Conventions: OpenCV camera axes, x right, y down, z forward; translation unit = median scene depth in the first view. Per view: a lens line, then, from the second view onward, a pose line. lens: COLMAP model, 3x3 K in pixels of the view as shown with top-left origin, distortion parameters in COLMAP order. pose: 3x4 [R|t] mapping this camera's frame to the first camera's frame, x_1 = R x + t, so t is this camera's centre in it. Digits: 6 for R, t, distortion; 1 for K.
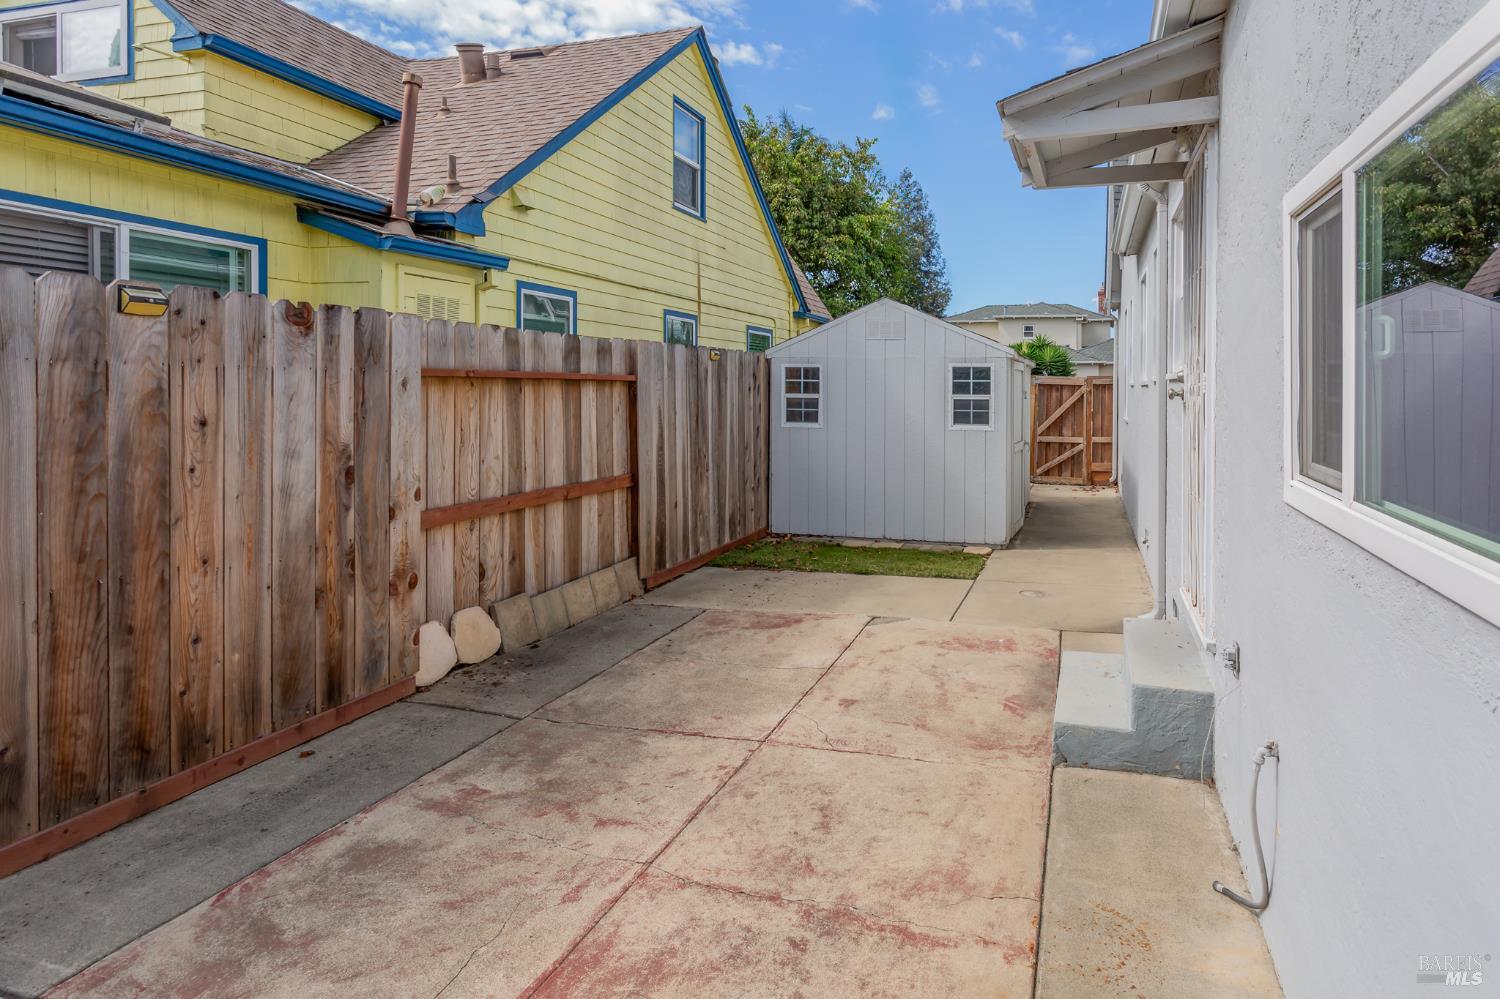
lens RADIAL K [[802.1, 0, 750.0], [0, 802.1, 499.5], [0, 0, 1]] dist [-0.005156, 0.000697]
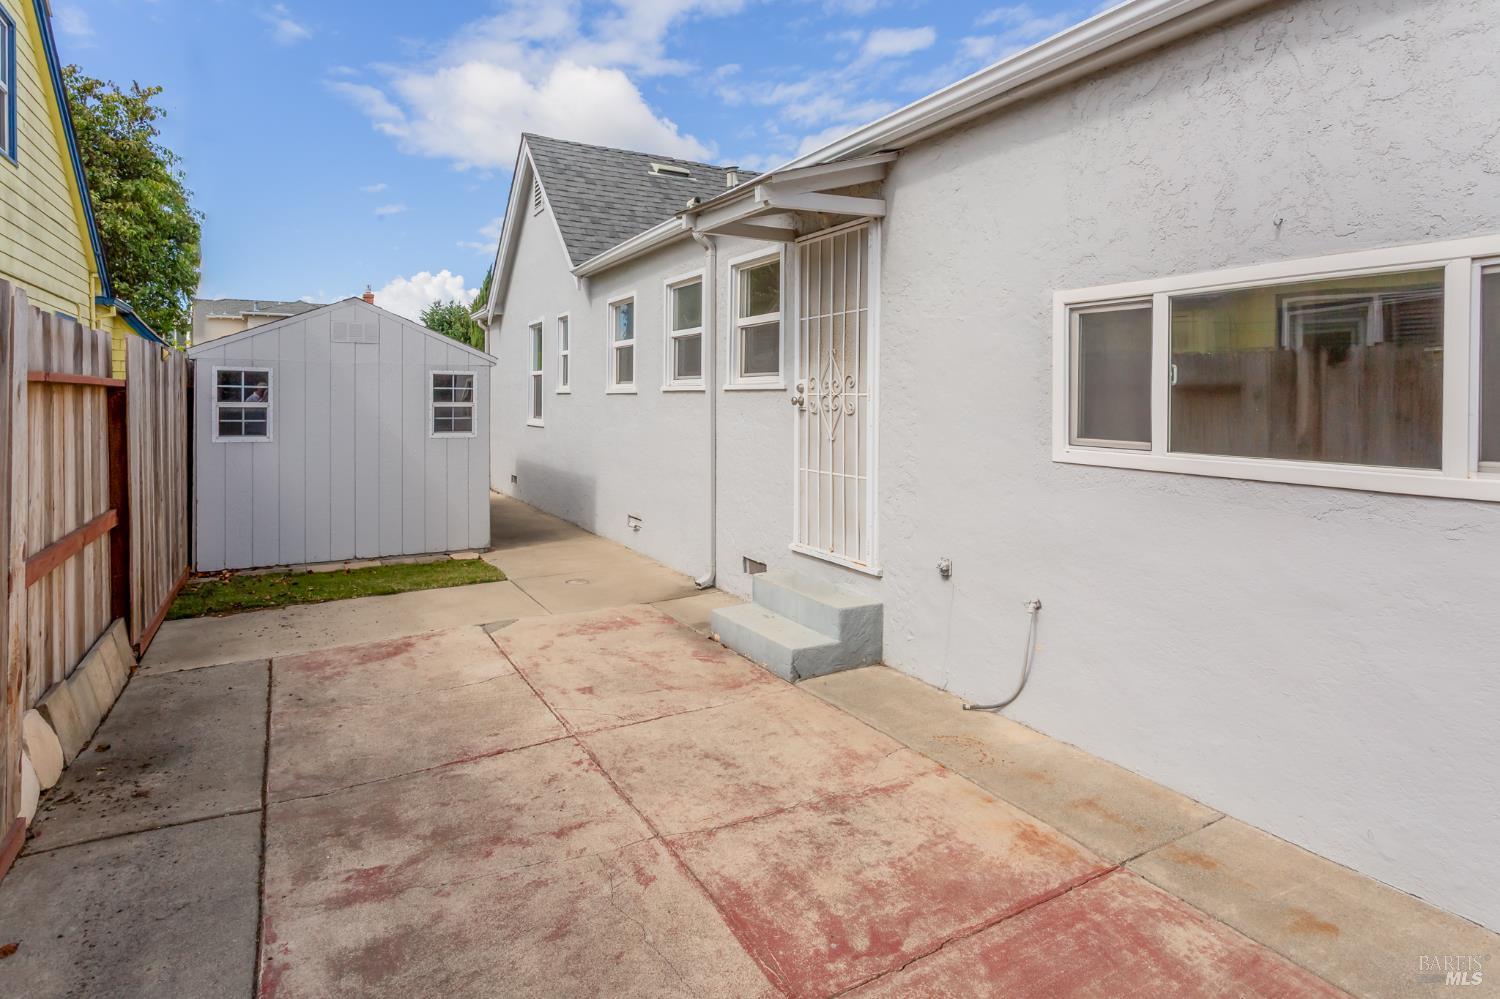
lens RADIAL K [[793.9, 0, 751.1], [0, 793.9, 526.0], [0, 0, 1]] dist [-0.000826, 0.000232]
pose [[0.716702, -0.112848, 0.688189, -0.583823], [0.094675, 0.993429, 0.064304, -0.019463], [-0.690924, 0.019067, 0.722676, 0.094206]]
